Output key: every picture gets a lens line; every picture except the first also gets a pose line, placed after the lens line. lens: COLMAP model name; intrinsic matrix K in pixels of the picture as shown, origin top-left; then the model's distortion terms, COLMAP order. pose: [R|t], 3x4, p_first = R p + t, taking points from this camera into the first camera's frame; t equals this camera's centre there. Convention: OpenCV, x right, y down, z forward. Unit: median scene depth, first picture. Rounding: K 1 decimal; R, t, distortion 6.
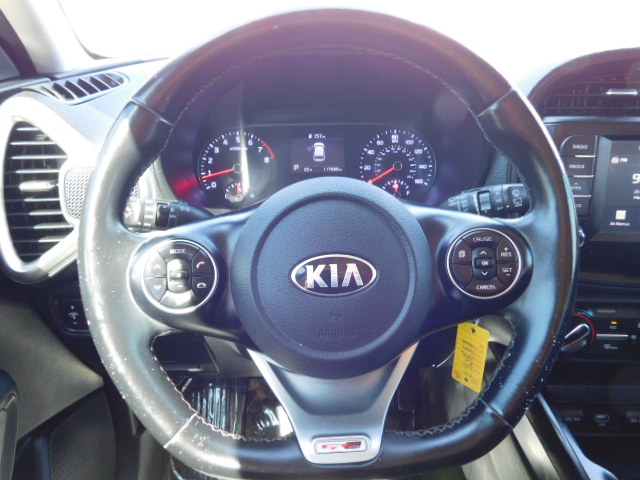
lens RADIAL K [[519.0, 0, 326.7], [0, 519.0, 235.5], [0, 0, 1]] dist [-0.012469, -0.003393]
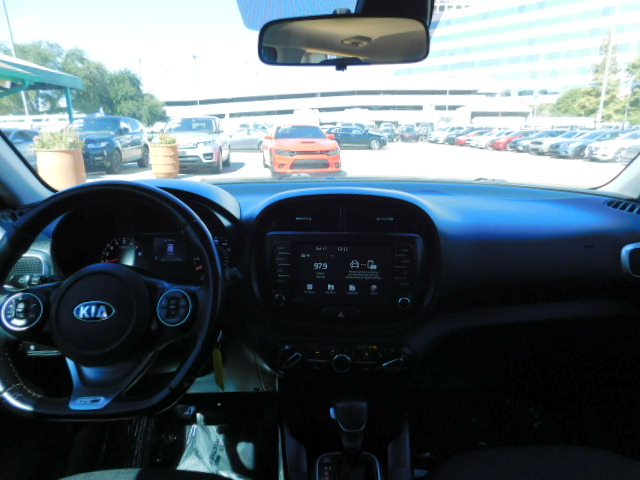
lens RADIAL K [[419.8, 0, 324.9], [0, 419.8, 239.5], [0, 0, 1]] dist [-0.055469, 0.040536]
pose [[0.999654, 0.007025, -0.025347, 0.659636], [-0.011398, 0.984189, -0.176755, 0.052597], [0.023704, 0.176983, 0.983928, -0.418687]]
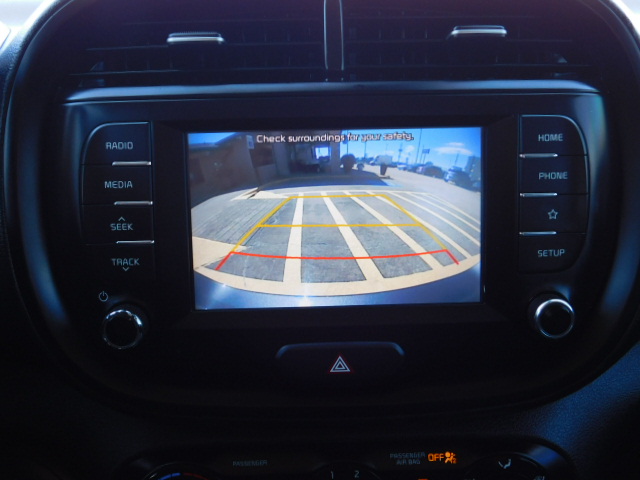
lens RADIAL K [[663.4, 0, 322.6], [0, 663.4, 246.4], [0, 0, 1]] dist [-0.012151, 0.000000]
pose [[0.997581, -0.035722, 0.059629, 0.627413], [0.040639, 0.995688, -0.083386, -0.011158], [-0.056393, 0.085607, 0.994732, 0.344258]]
